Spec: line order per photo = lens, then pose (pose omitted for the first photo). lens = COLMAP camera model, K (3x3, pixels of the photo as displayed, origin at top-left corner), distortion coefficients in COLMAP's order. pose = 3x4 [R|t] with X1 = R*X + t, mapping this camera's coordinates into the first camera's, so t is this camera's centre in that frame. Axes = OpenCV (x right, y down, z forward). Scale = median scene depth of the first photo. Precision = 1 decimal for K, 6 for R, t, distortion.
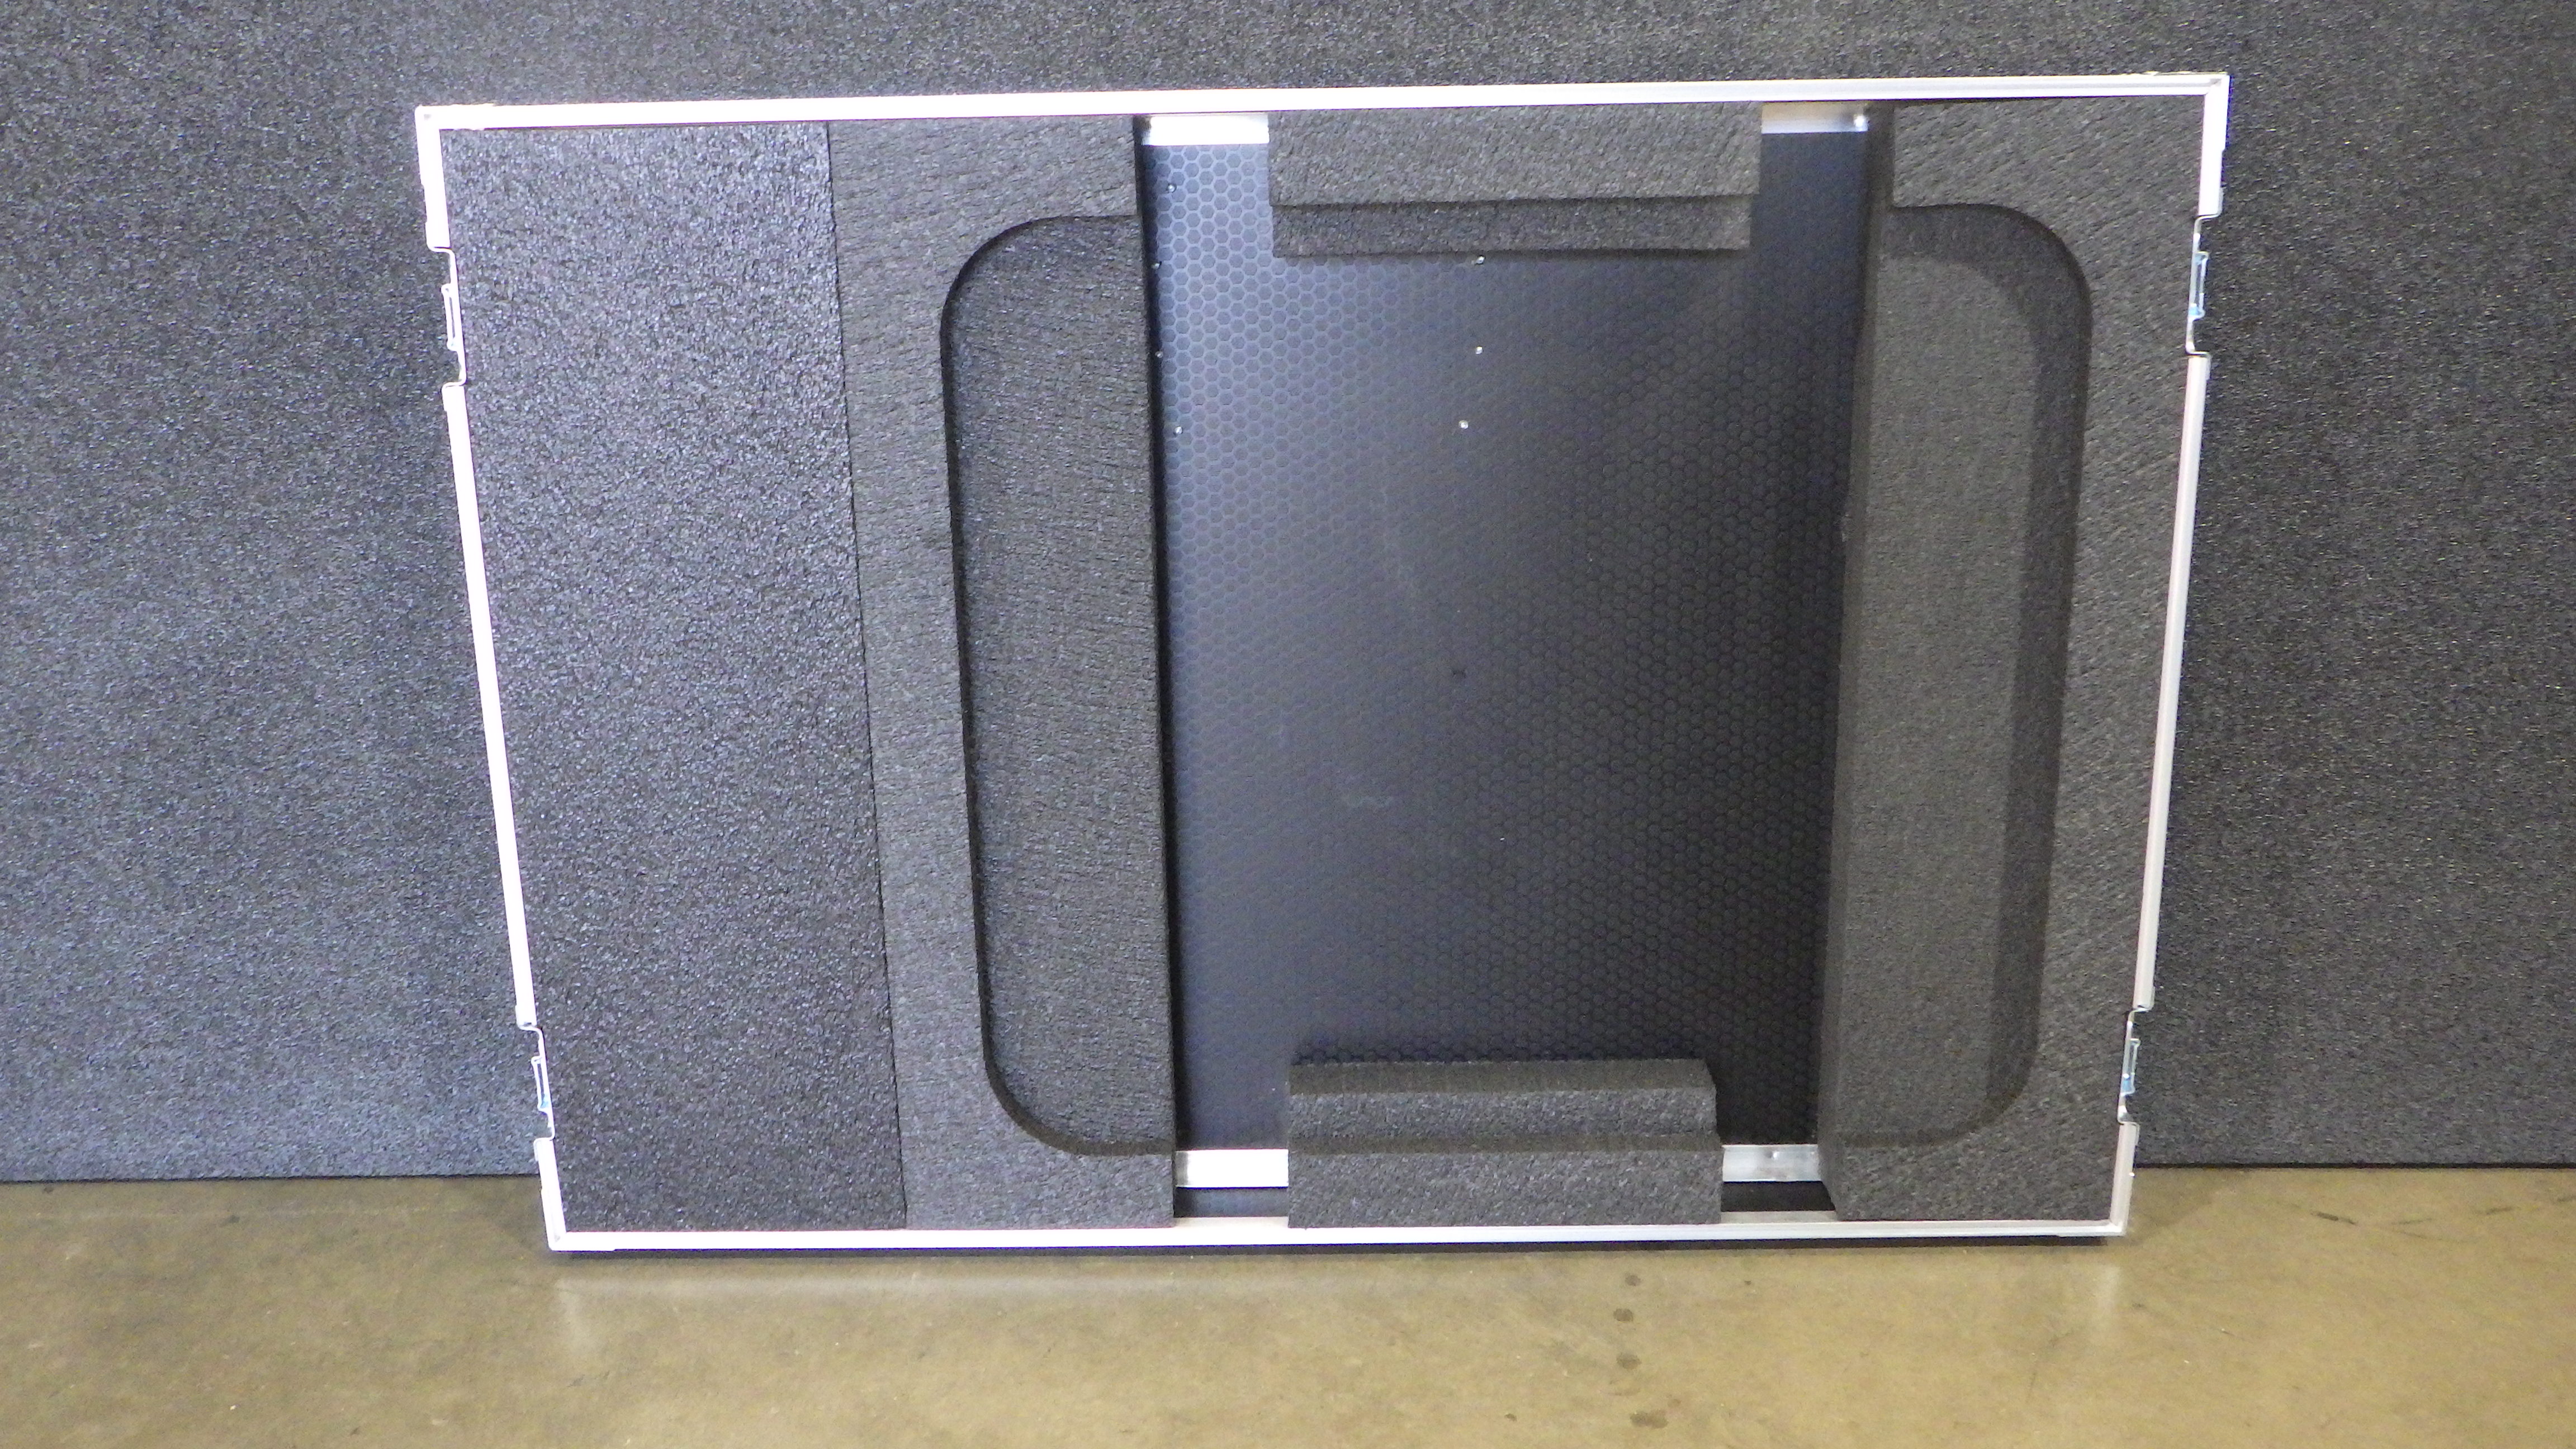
lens RADIAL K [[2150.4, 0, 1289.1], [0, 2150.4, 669.6], [0, 0, 1]] dist [-0.006205, 0.000331]
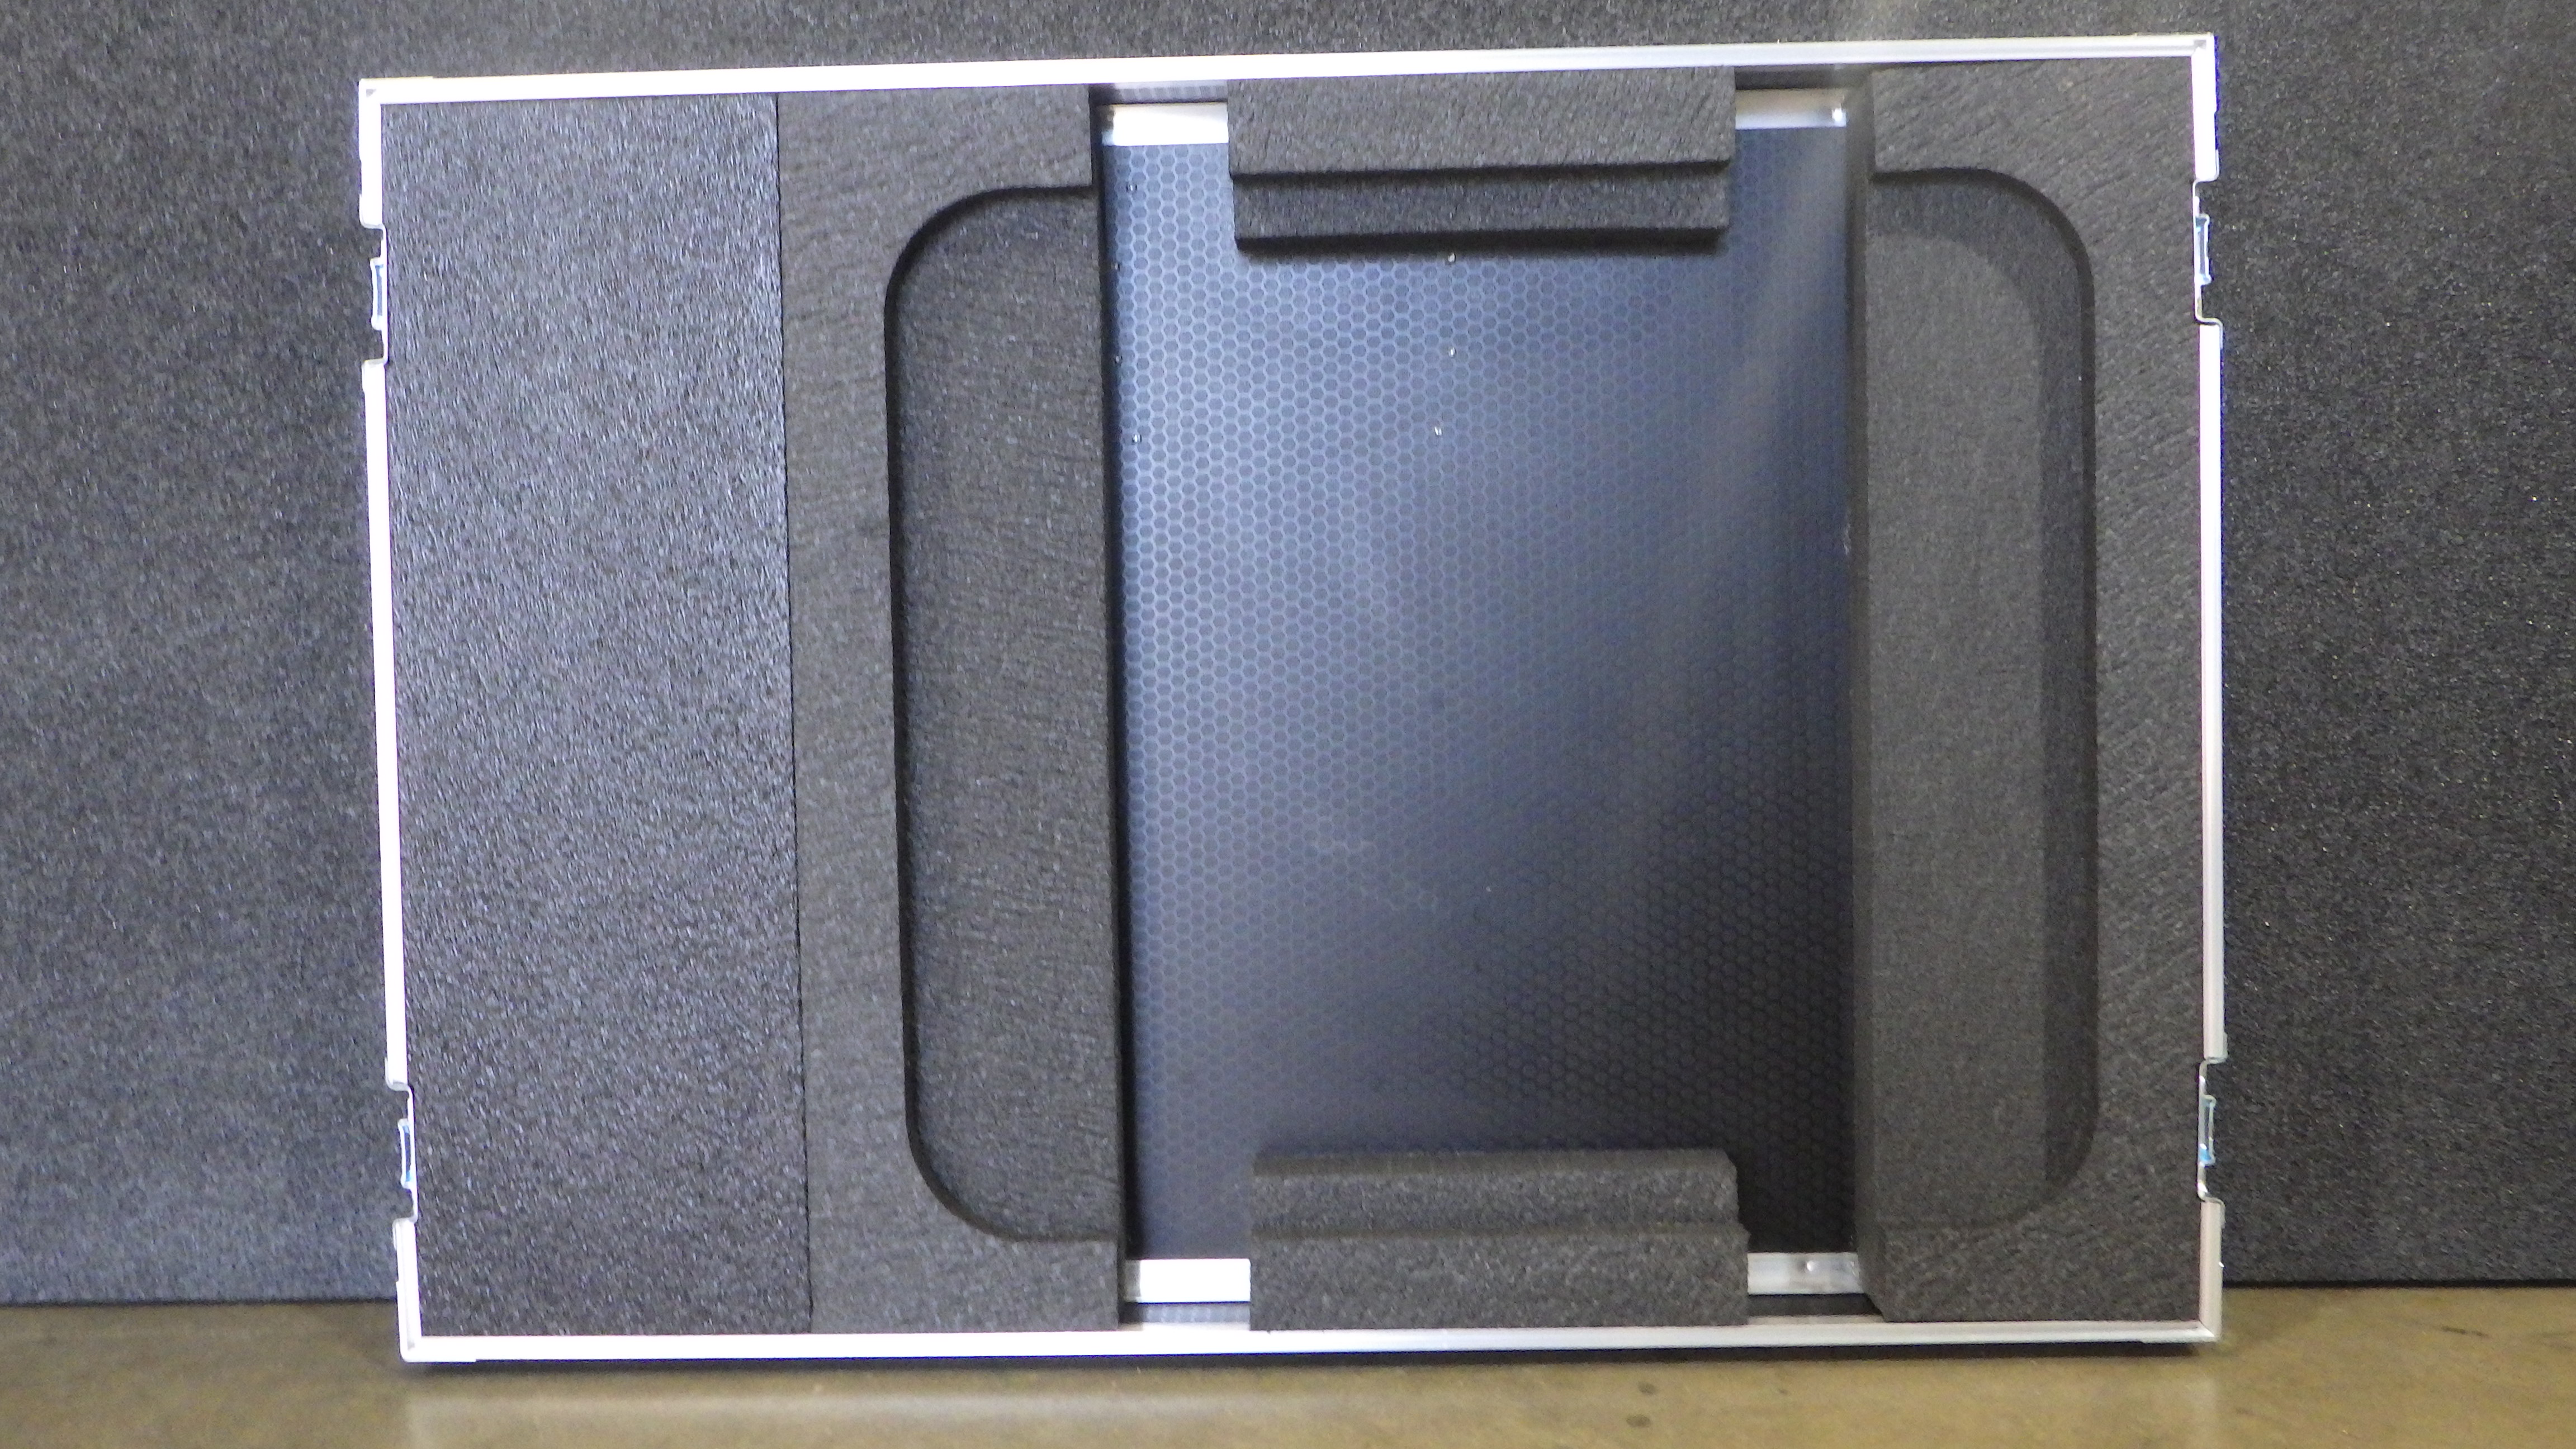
lens RADIAL K [[2141.7, 0, 1290.8], [0, 2141.7, 690.1], [0, 0, 1]] dist [-0.006203, 0.000209]
pose [[0.999932, -0.000518, -0.011667, 0.027341], [-0.002073, 0.975281, -0.220961, 0.204572], [0.011493, 0.220970, 0.975213, 0.103542]]
